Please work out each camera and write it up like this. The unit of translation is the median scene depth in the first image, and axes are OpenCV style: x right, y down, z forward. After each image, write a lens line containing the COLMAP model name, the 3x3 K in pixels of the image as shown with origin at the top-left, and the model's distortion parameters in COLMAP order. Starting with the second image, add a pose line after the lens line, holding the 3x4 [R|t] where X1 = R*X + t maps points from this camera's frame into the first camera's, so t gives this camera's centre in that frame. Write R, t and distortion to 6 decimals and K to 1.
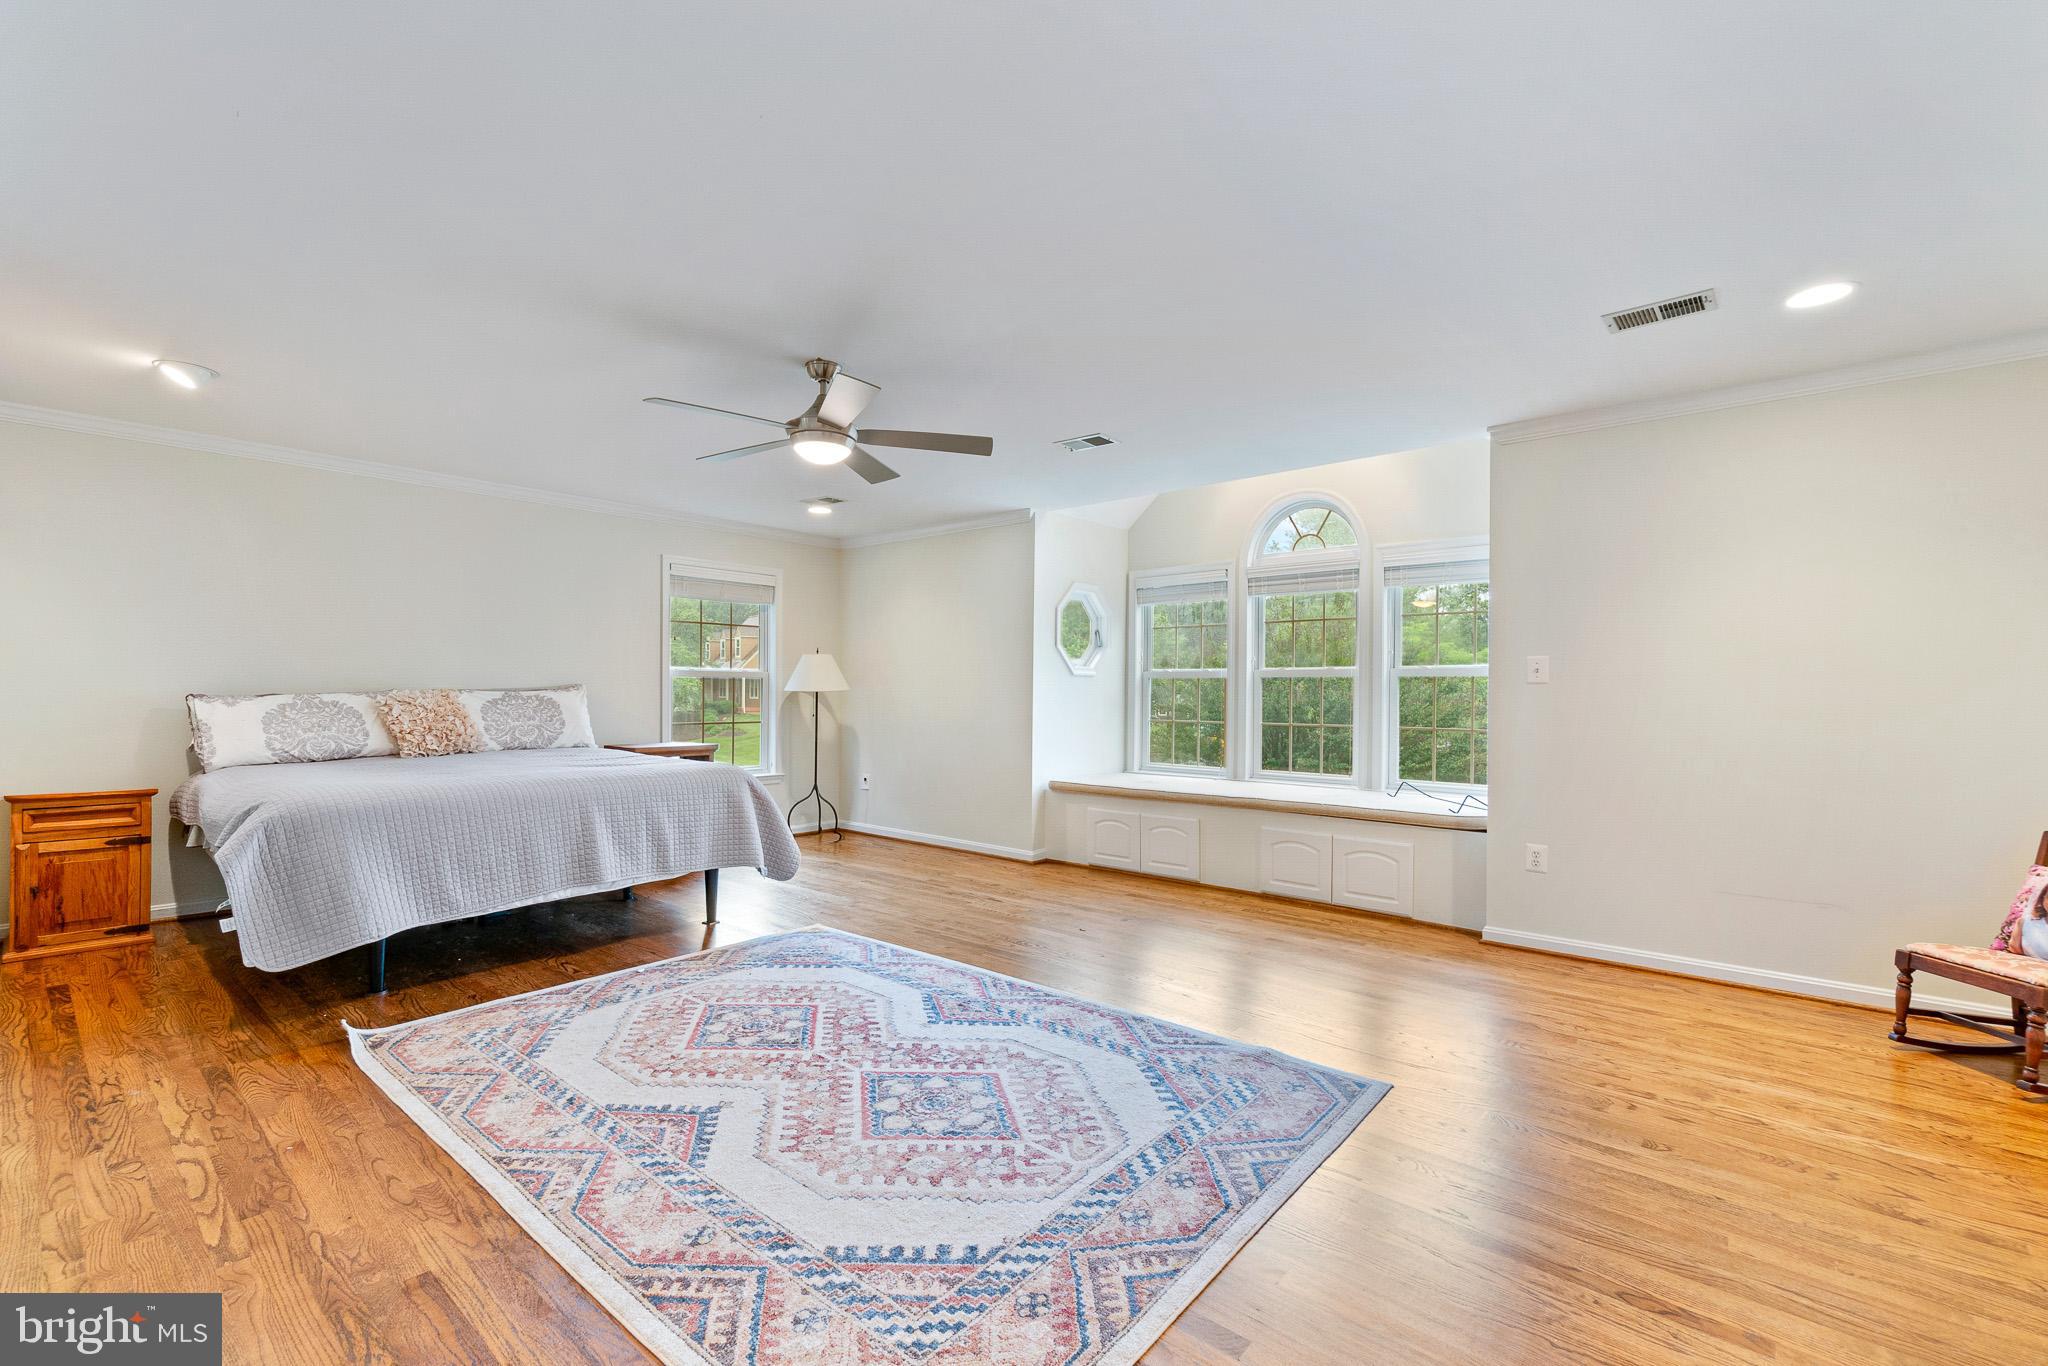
lens RADIAL K [[882.7, 0, 1026.5], [0, 882.7, 699.7], [0, 0, 1]] dist [-0.008492, -0.000337]
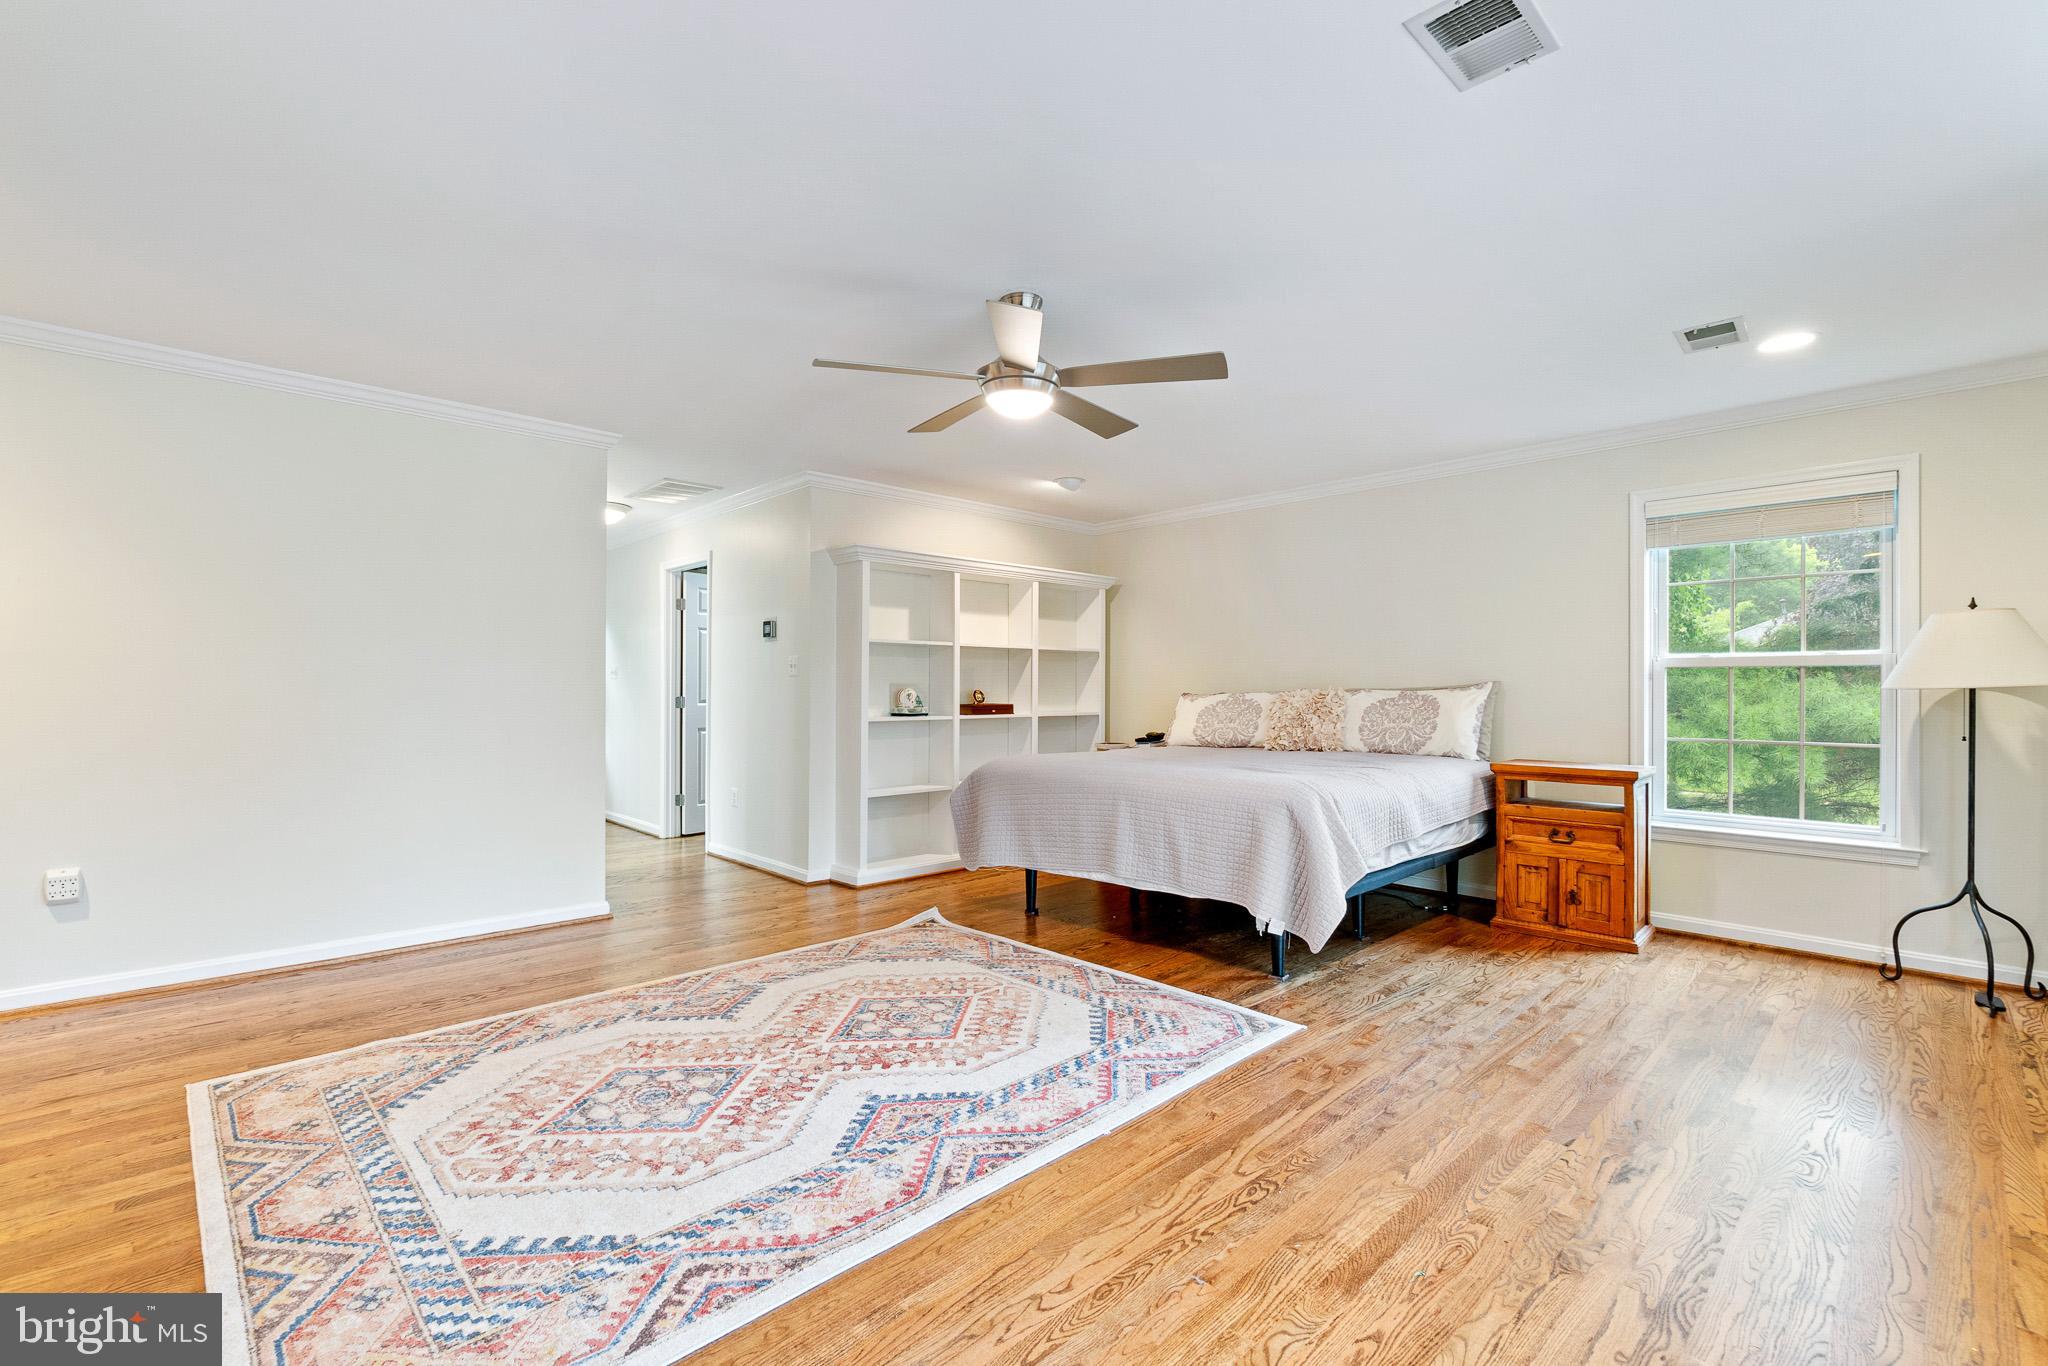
lens RADIAL K [[899.0, 0, 1014.4], [0, 899.0, 692.3], [0, 0, 1]] dist [-0.003096, -0.000390]
pose [[-0.114990, -0.002772, -0.993363, 0.647811], [-0.010441, 0.999944, -0.001582, -0.002828], [0.993312, 0.010190, -0.115013, 1.140202]]
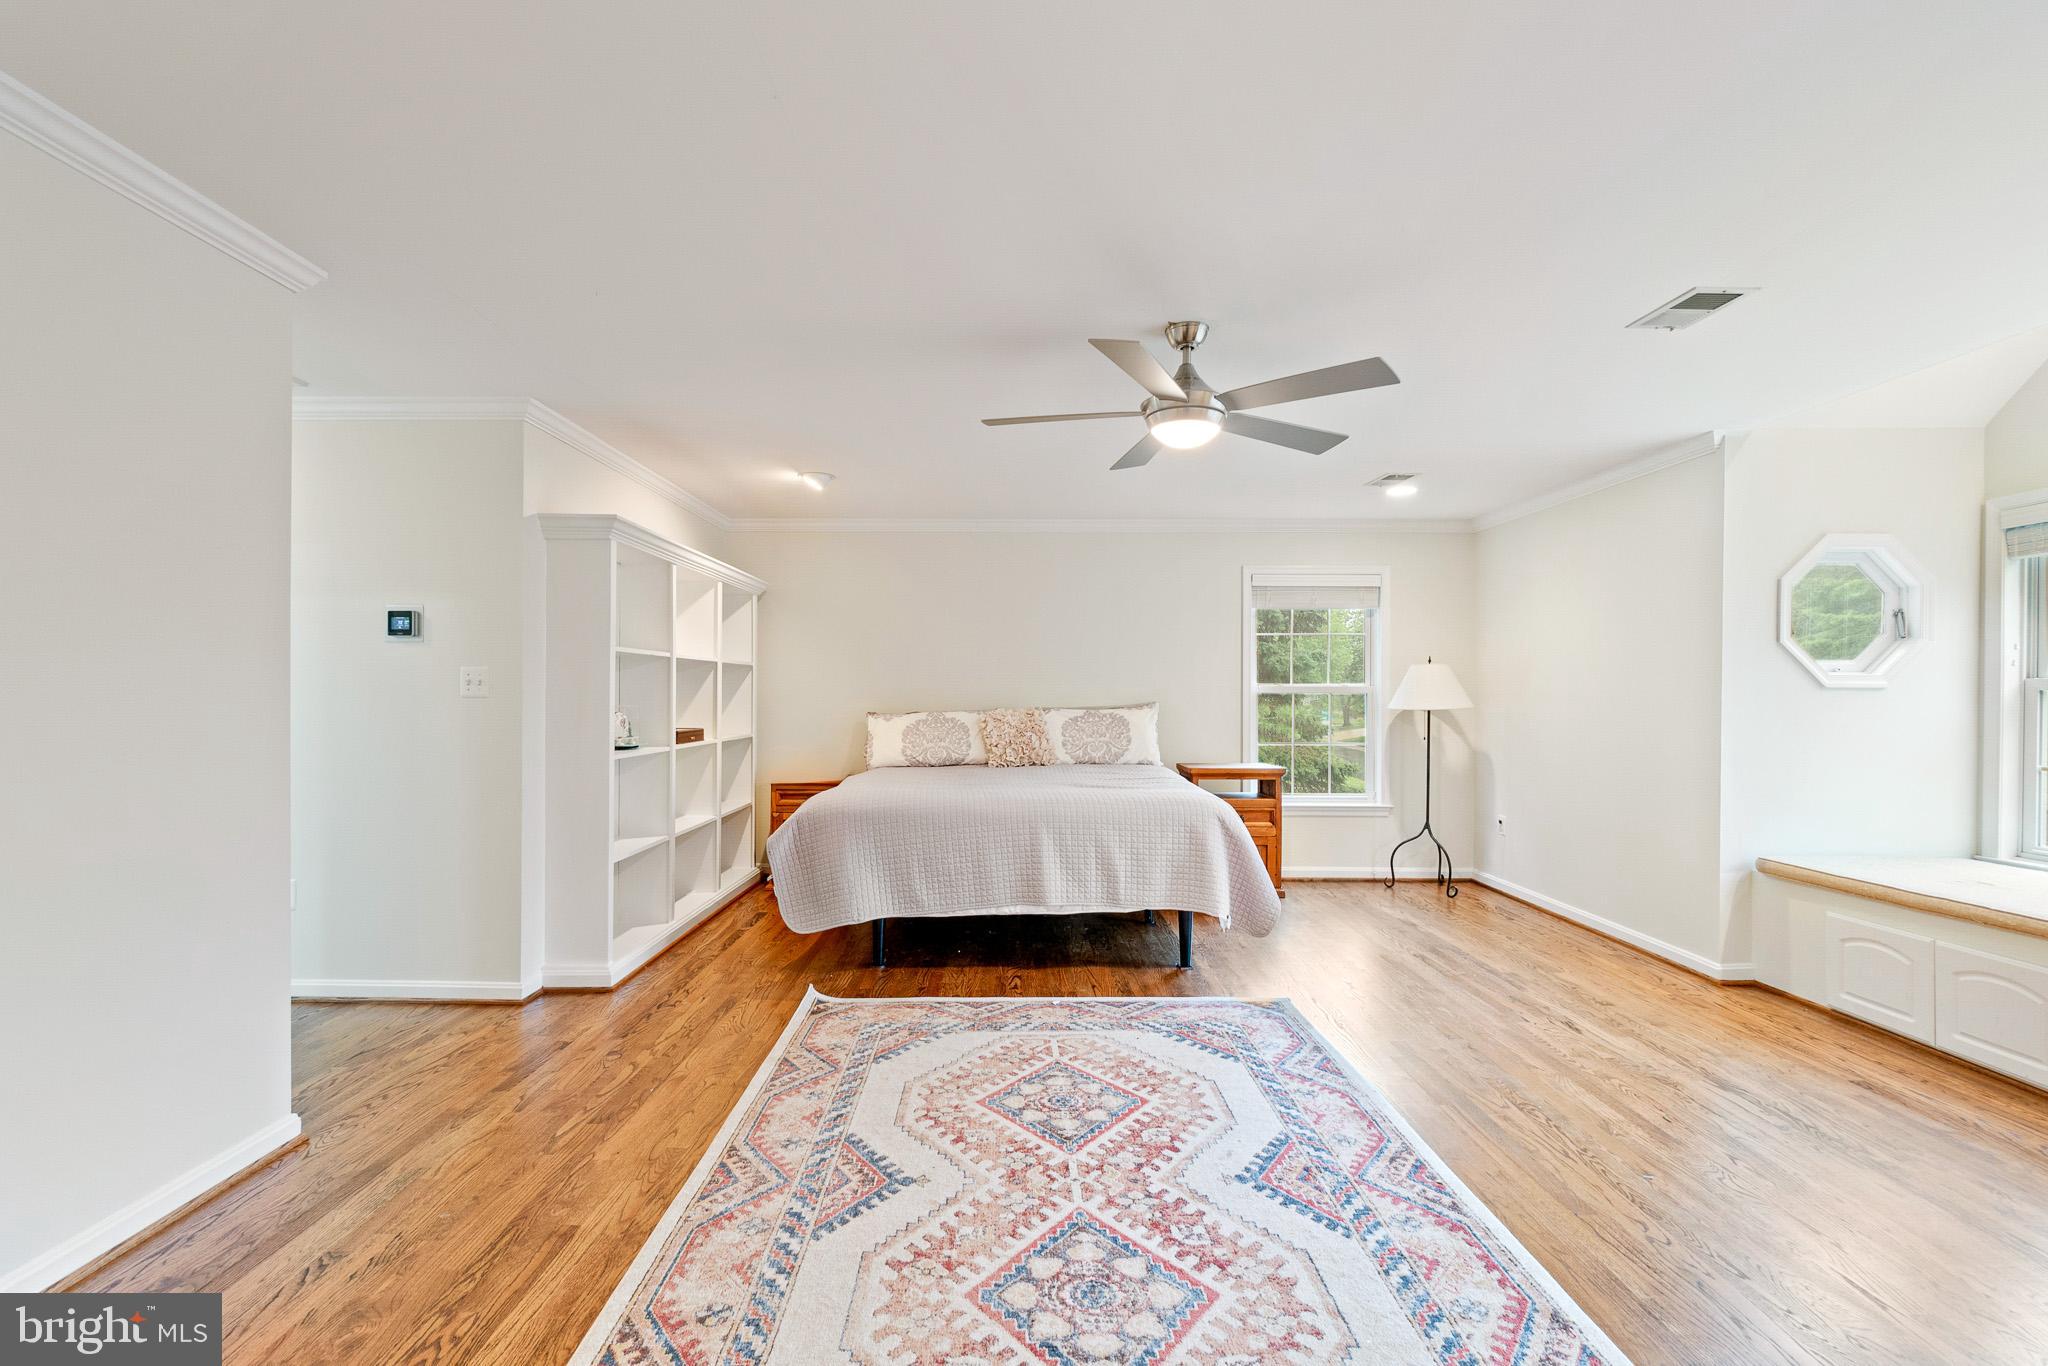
lens RADIAL K [[899.0, 0, 1014.4], [0, 899.0, 692.3], [0, 0, 1]] dist [-0.003096, -0.000390]
pose [[0.647043, -0.006014, -0.762430, 0.321333], [-0.006101, 0.999896, -0.013064, -0.025542], [0.762429, 0.013104, 0.646939, 0.344927]]
